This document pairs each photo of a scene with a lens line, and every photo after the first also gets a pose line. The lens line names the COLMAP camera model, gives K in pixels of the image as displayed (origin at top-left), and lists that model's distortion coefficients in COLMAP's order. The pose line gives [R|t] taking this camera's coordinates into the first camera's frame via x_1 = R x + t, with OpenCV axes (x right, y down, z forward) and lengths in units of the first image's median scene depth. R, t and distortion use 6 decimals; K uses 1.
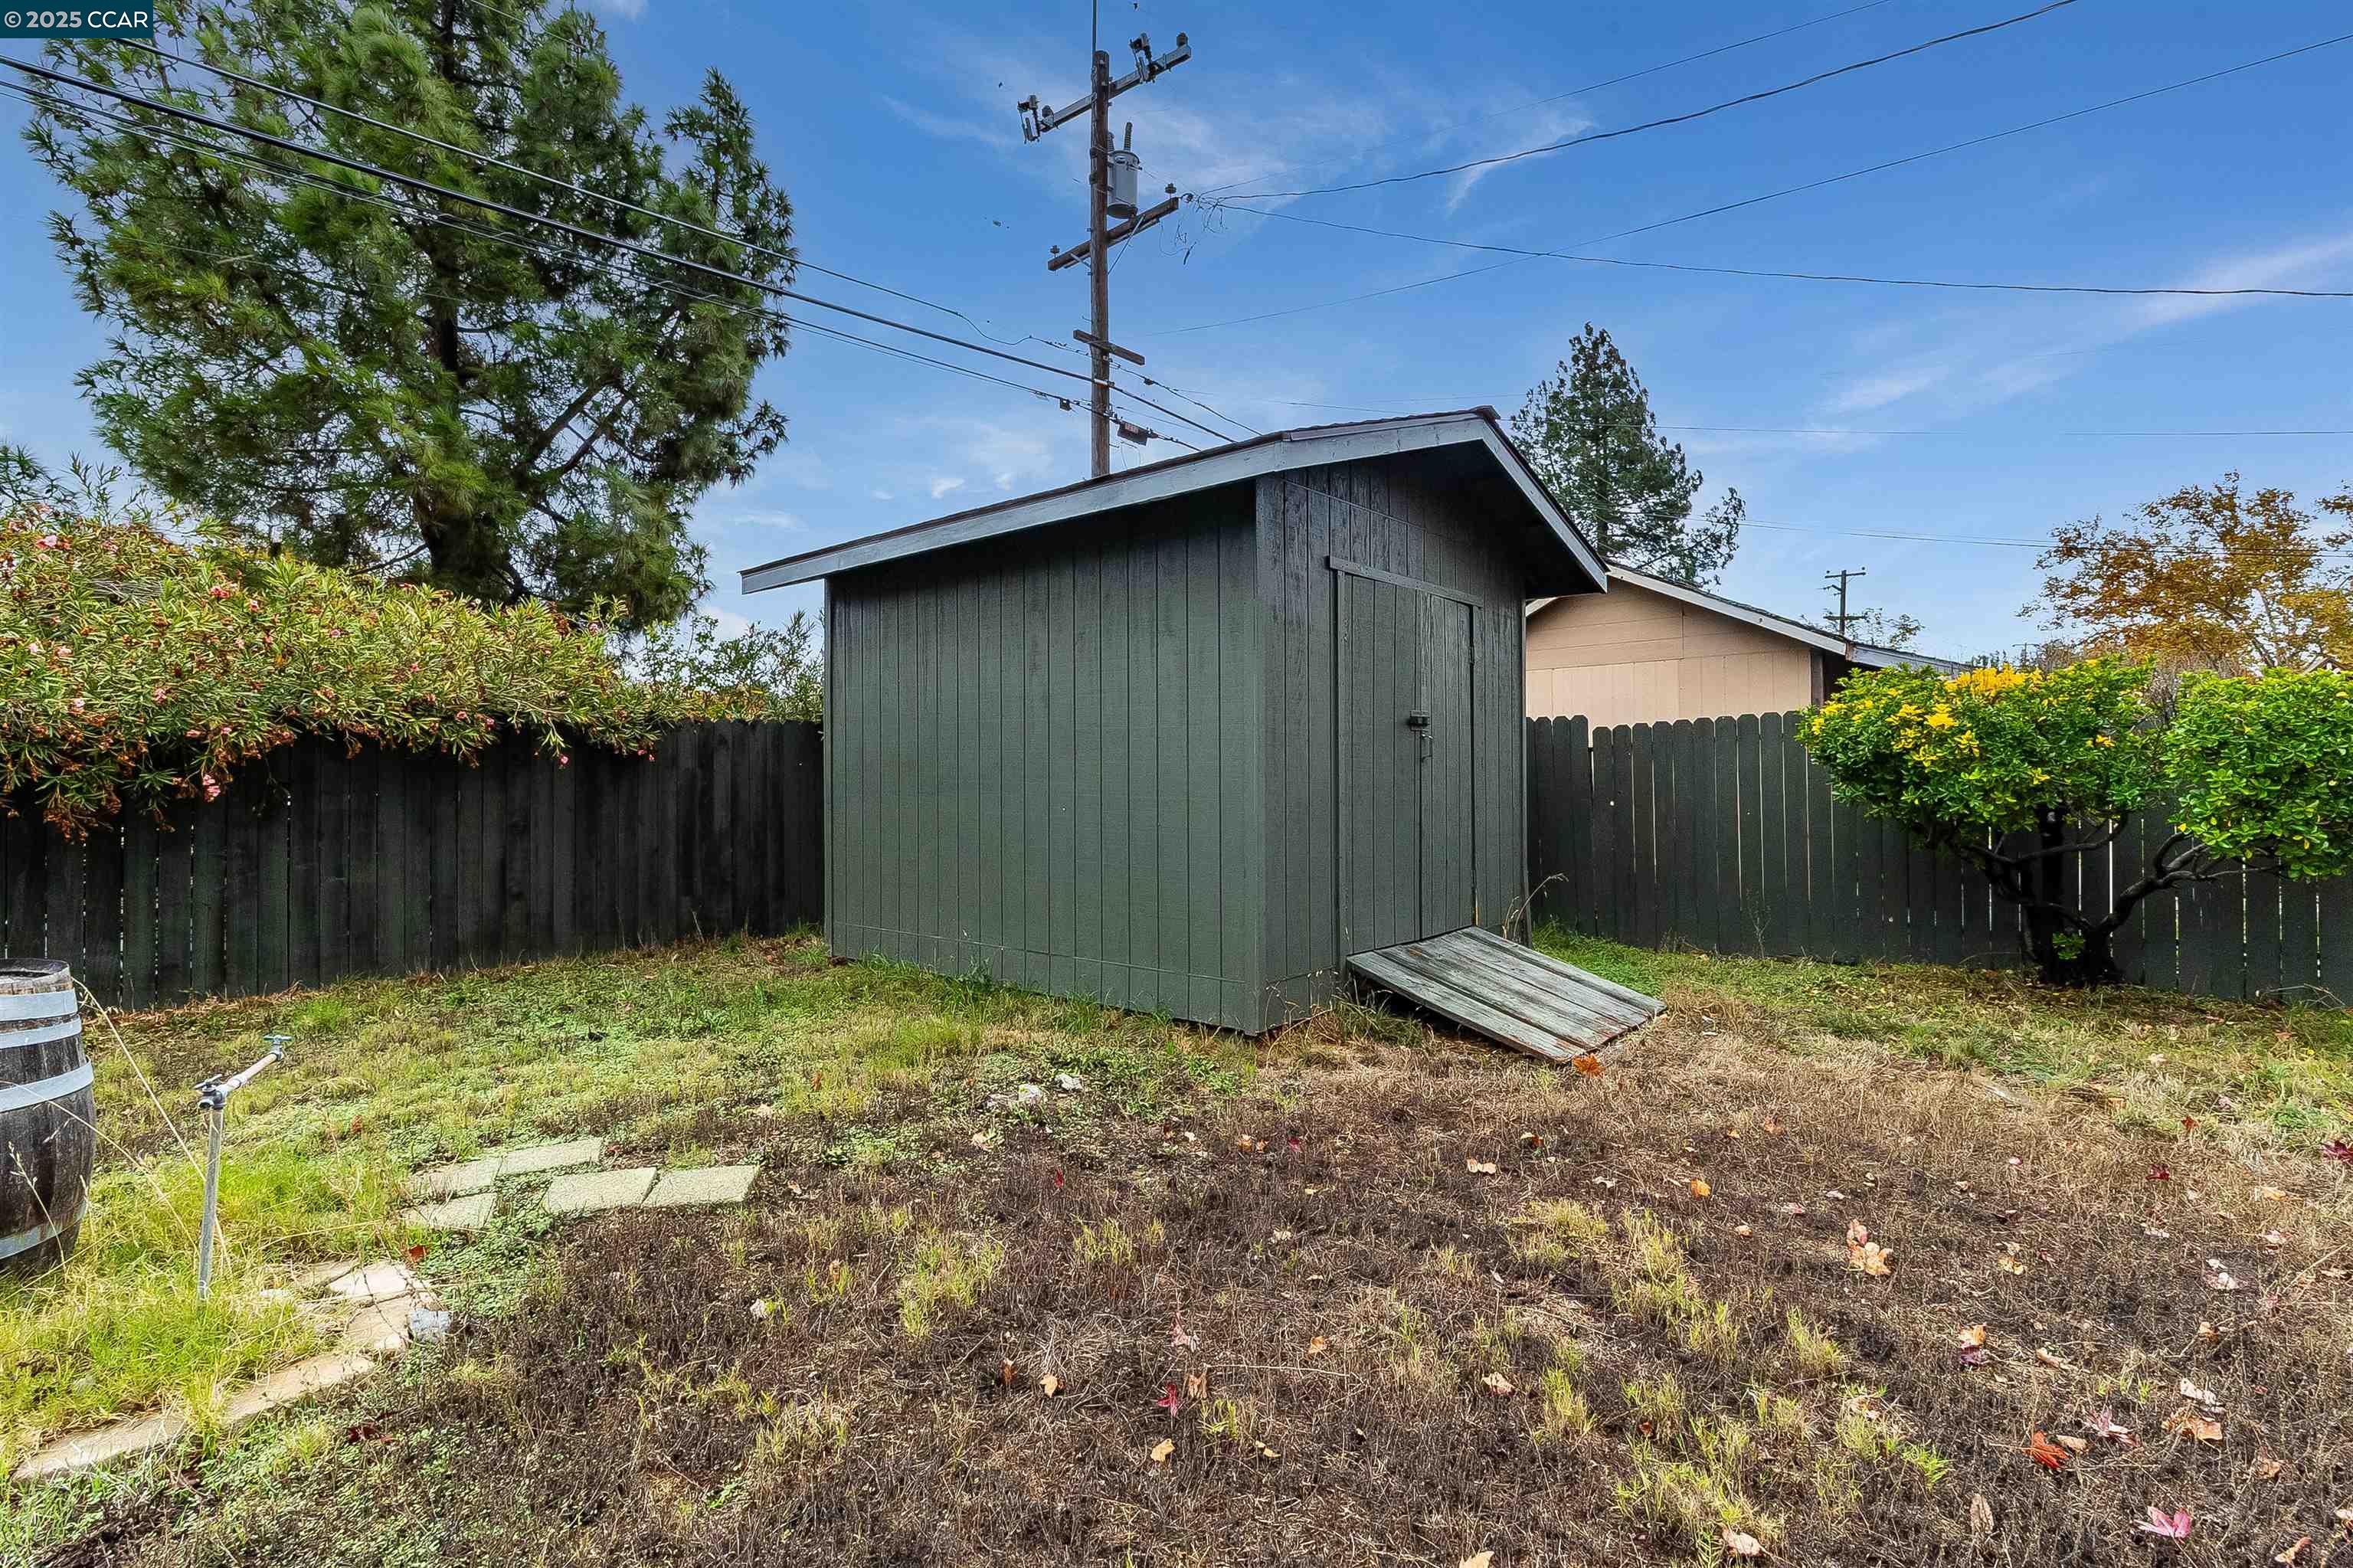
lens RADIAL K [[1103.1, 0, 1187.7], [0, 1103.1, 766.4], [0, 0, 1]] dist [-0.012570, 0.001377]
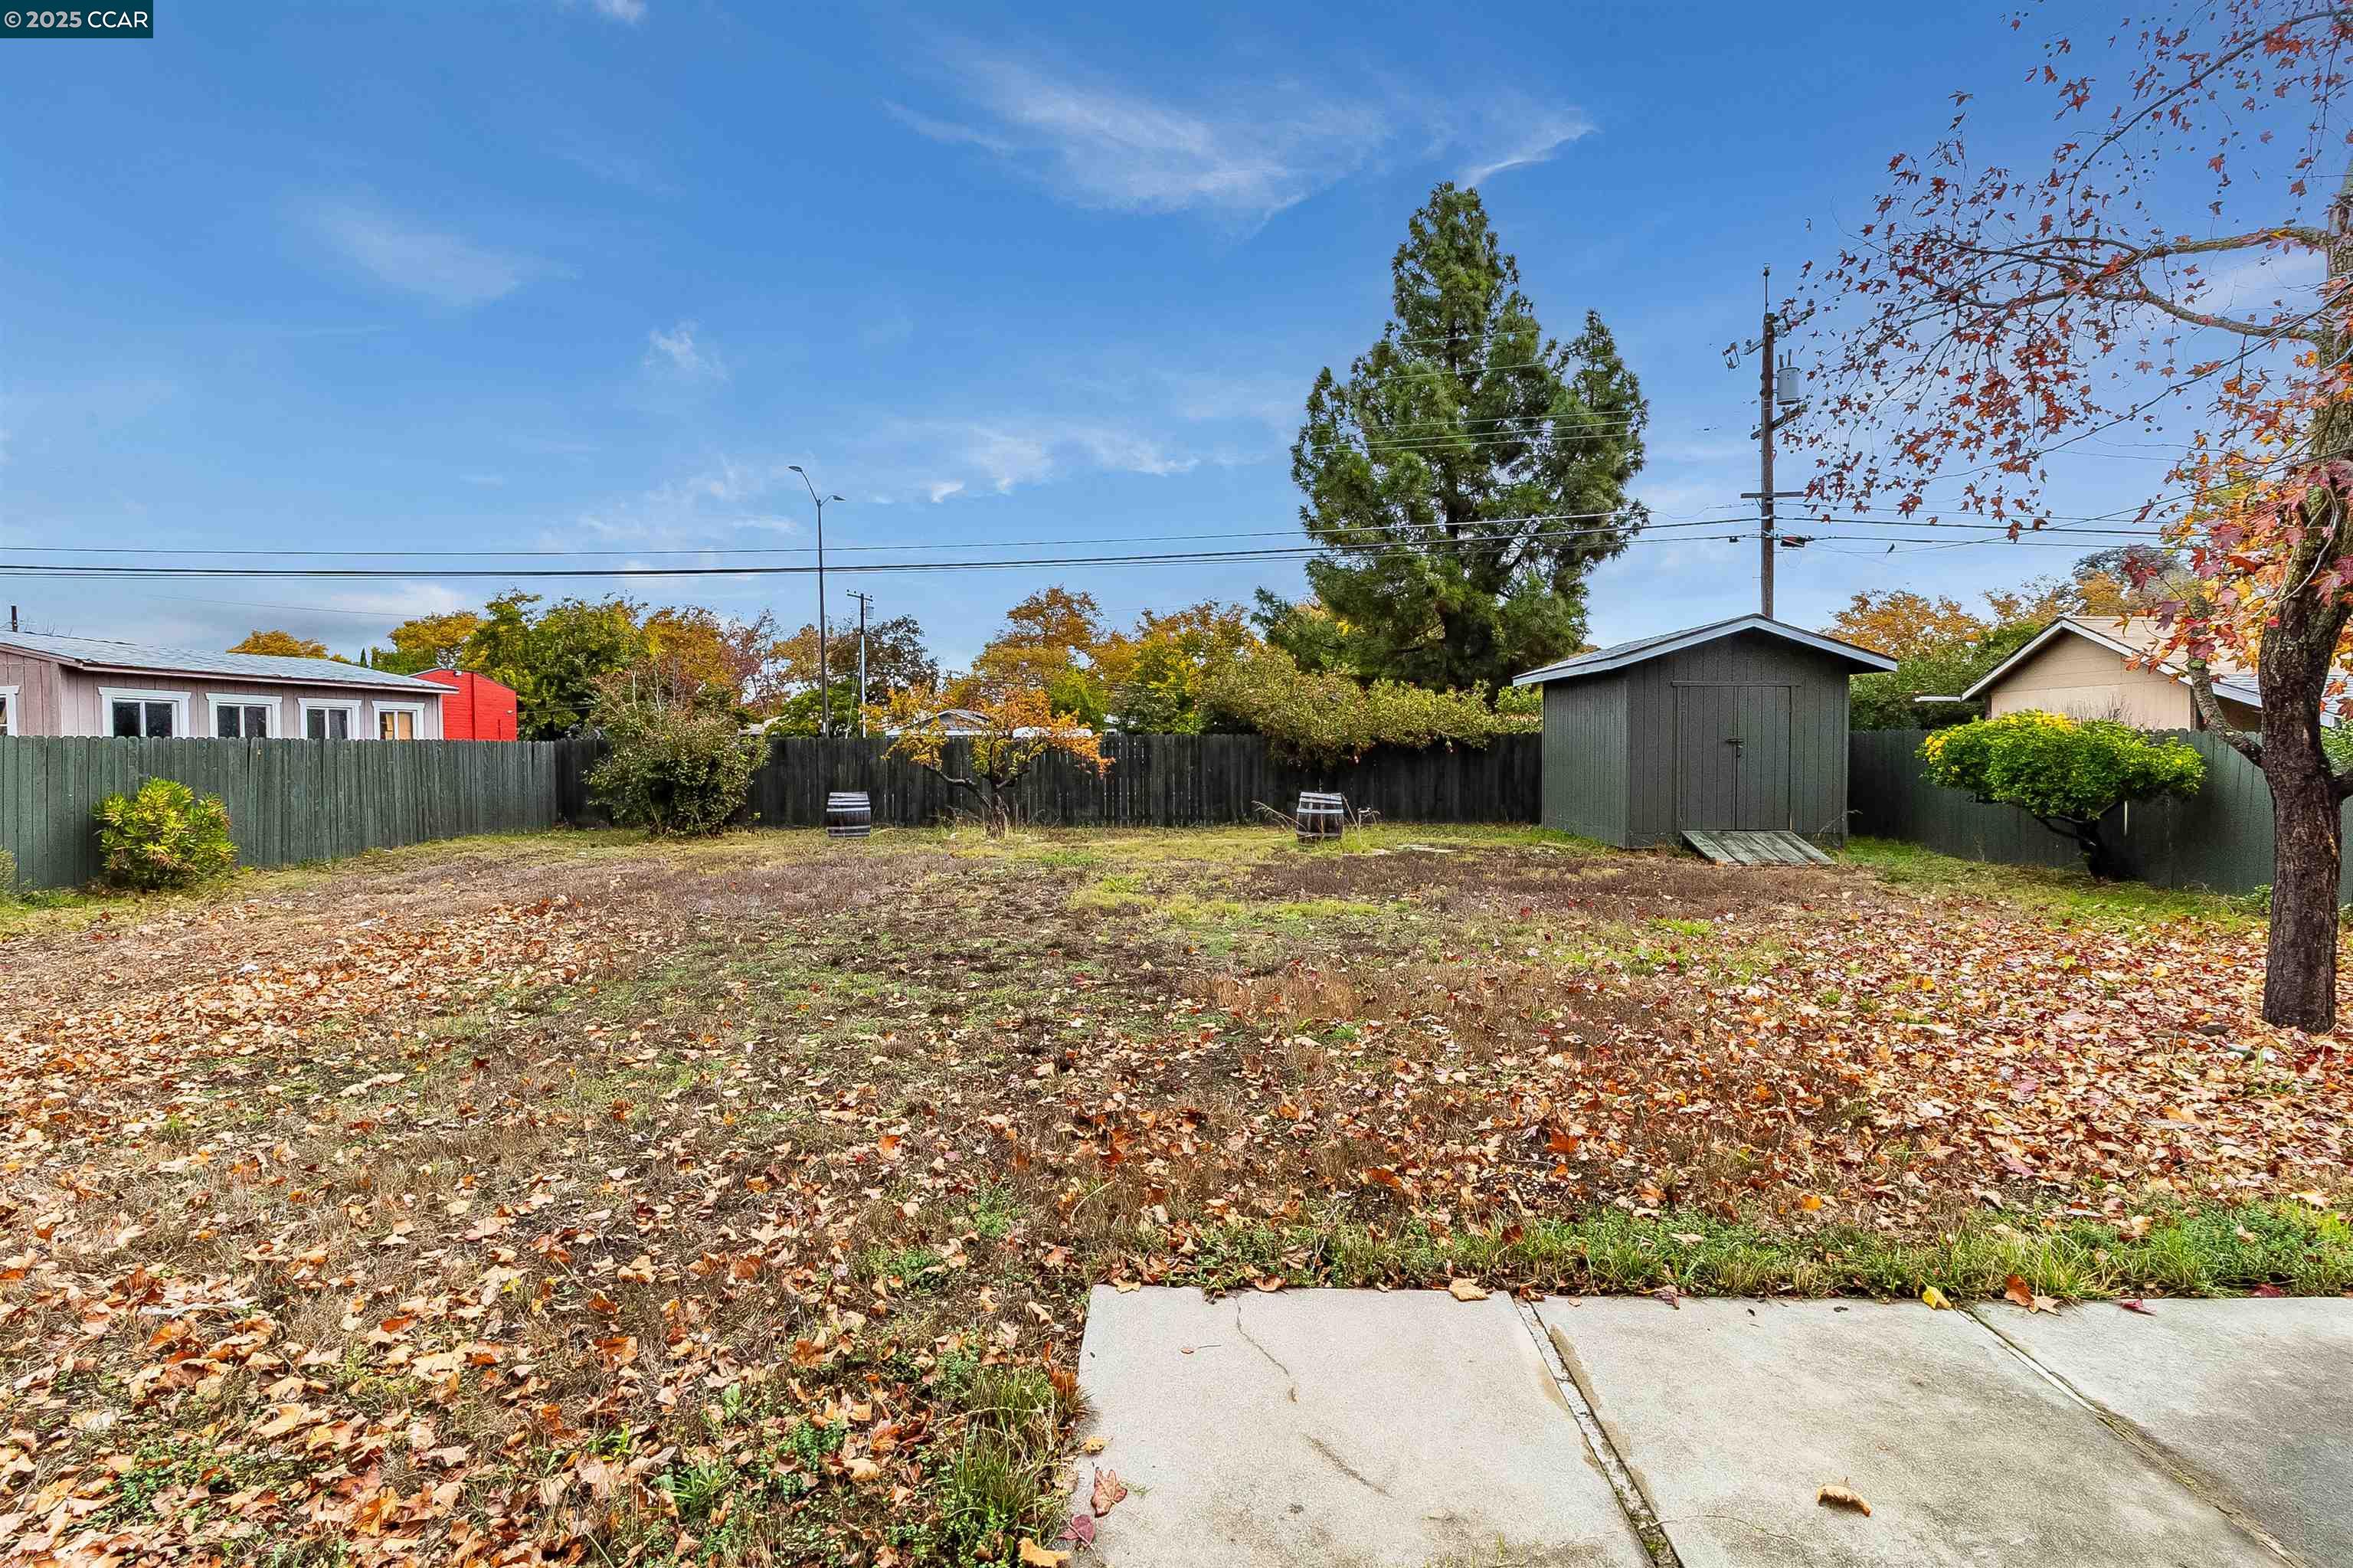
lens RADIAL K [[1103.1, 0, 1165.1], [0, 1103.1, 765.3], [0, 0, 1]] dist [-0.012570, 0.001377]
pose [[0.625054, 0.023427, -0.780230, 0.648211], [0.005603, 0.999389, 0.034496, -0.038570], [0.780561, -0.025934, 0.624541, -0.738619]]
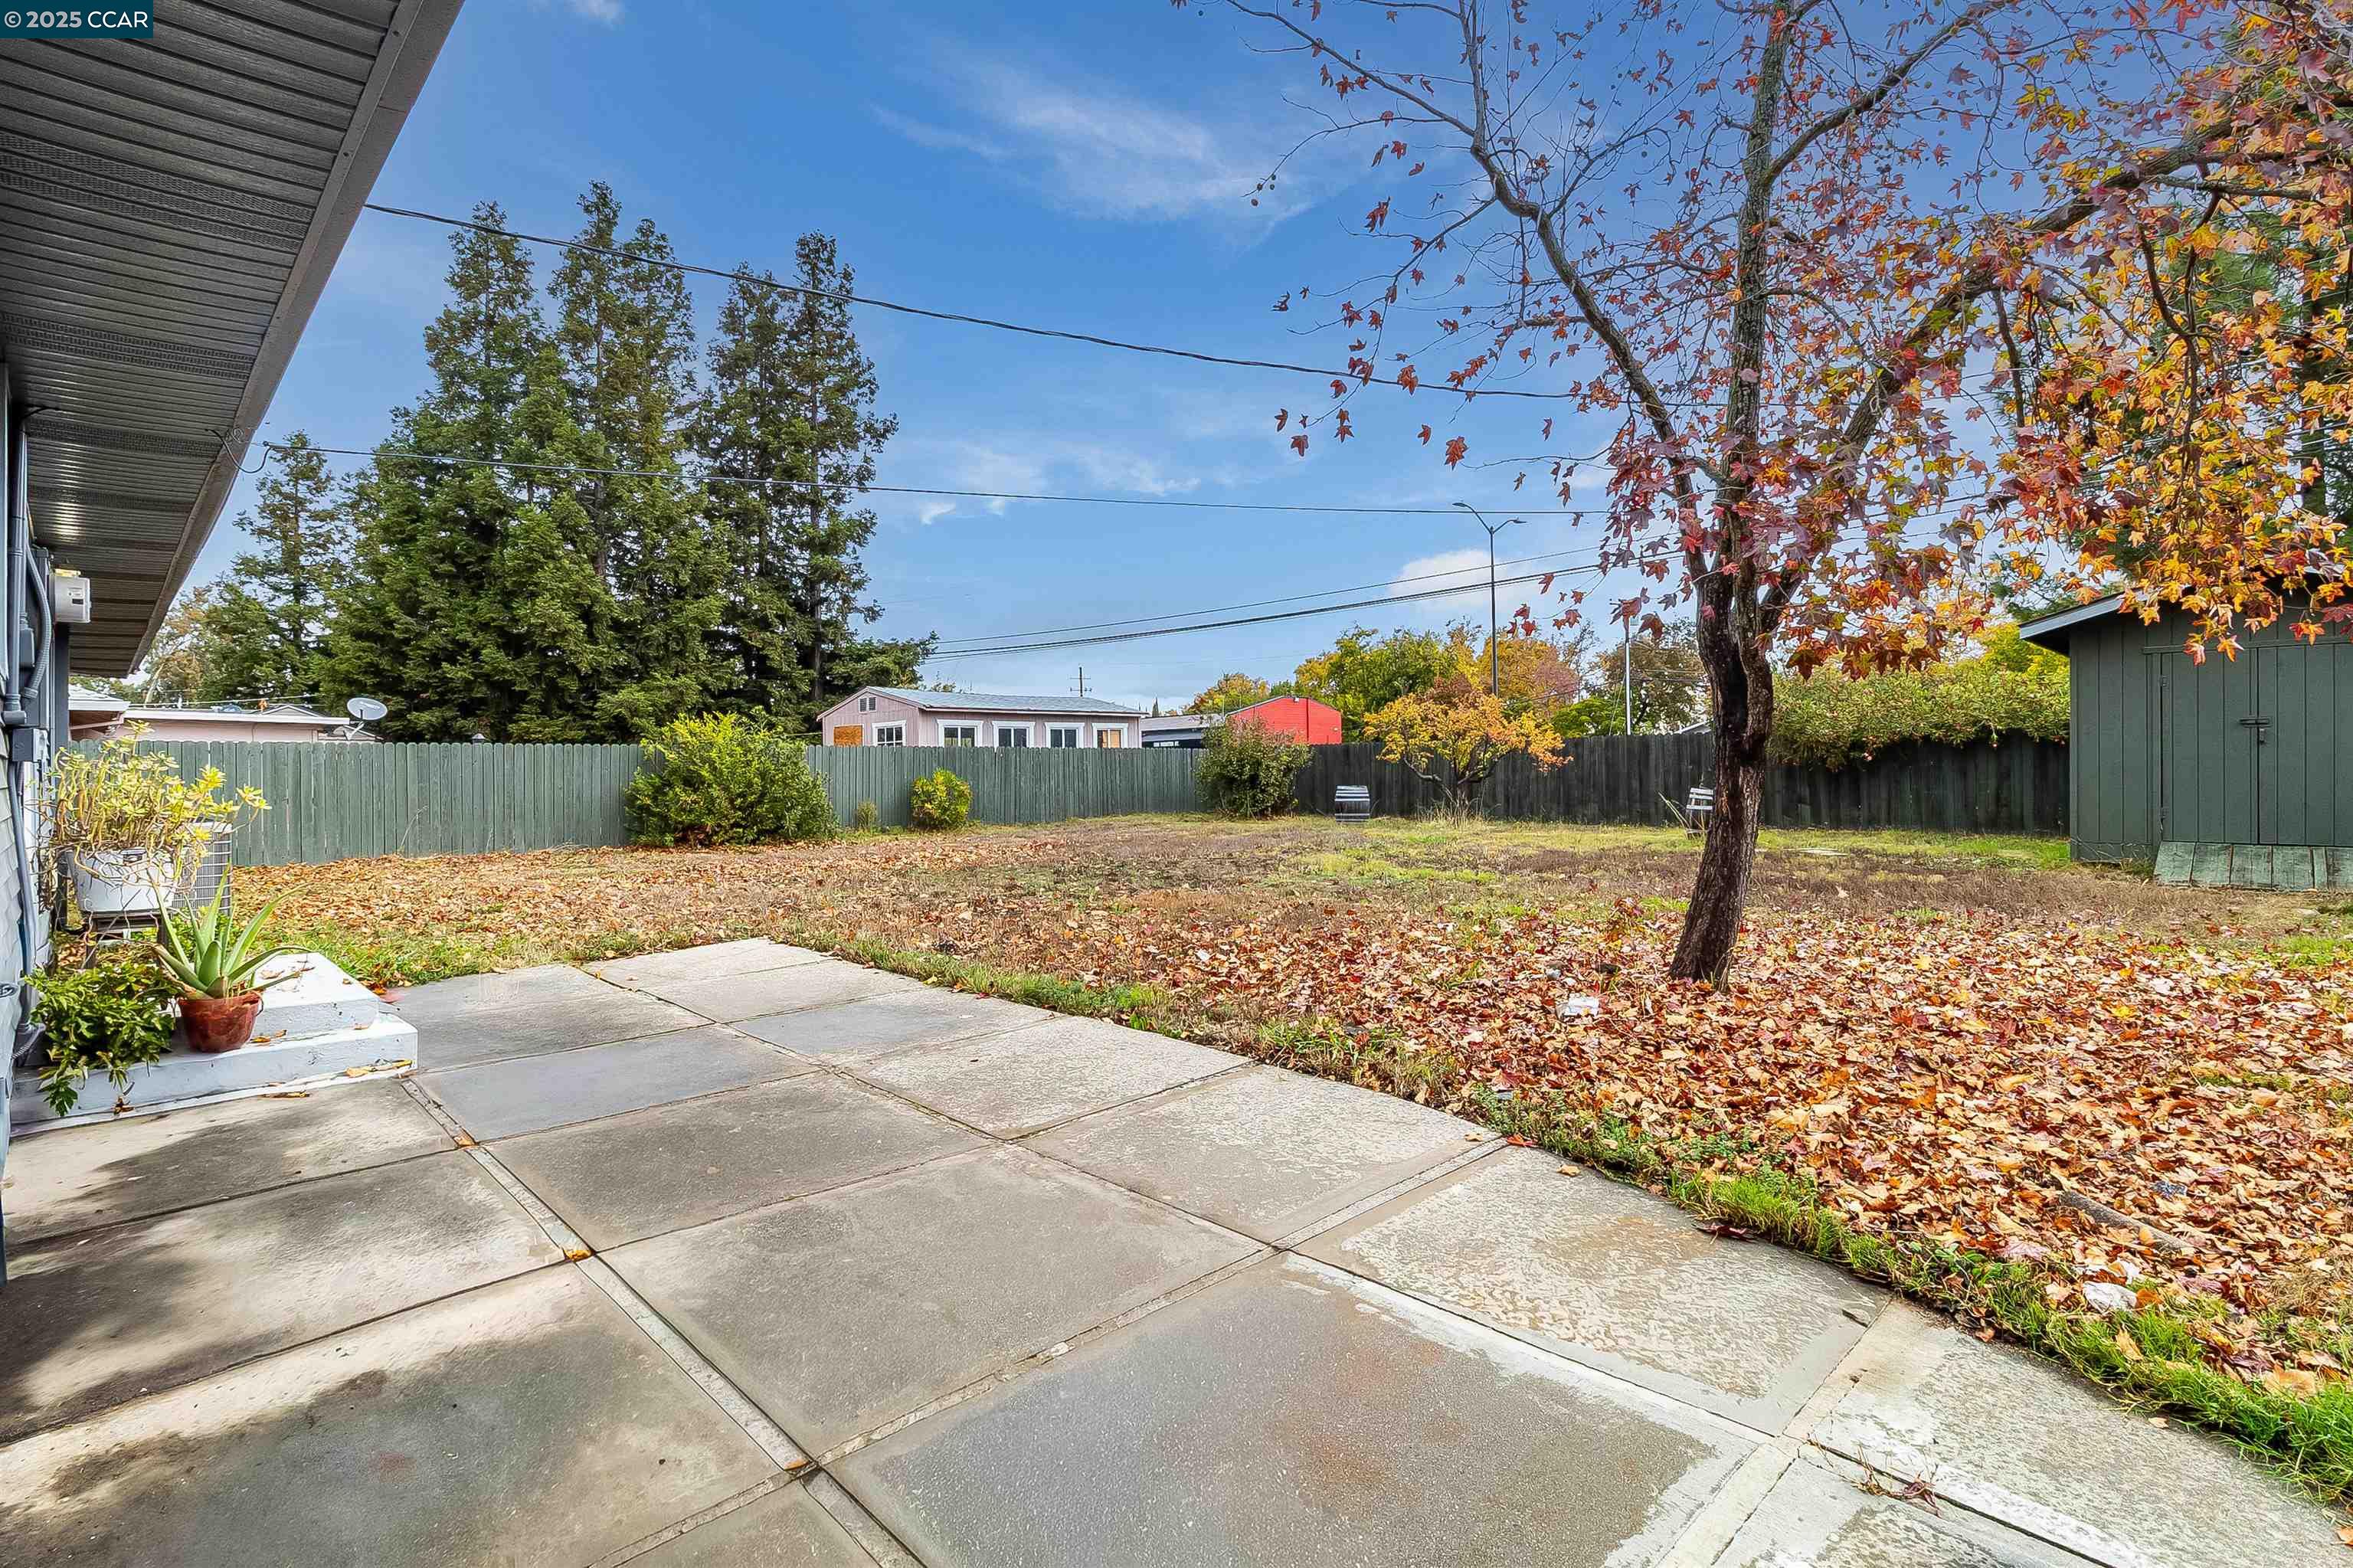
lens RADIAL K [[1103.1, 0, 1162.5], [0, 1103.1, 777.3], [0, 0, 1]] dist [-0.012570, 0.001377]
pose [[-0.130546, 0.024482, -0.991140, 1.050594], [0.022599, 0.999509, 0.021712, -0.015231], [0.991185, -0.019564, -0.131036, -0.234529]]
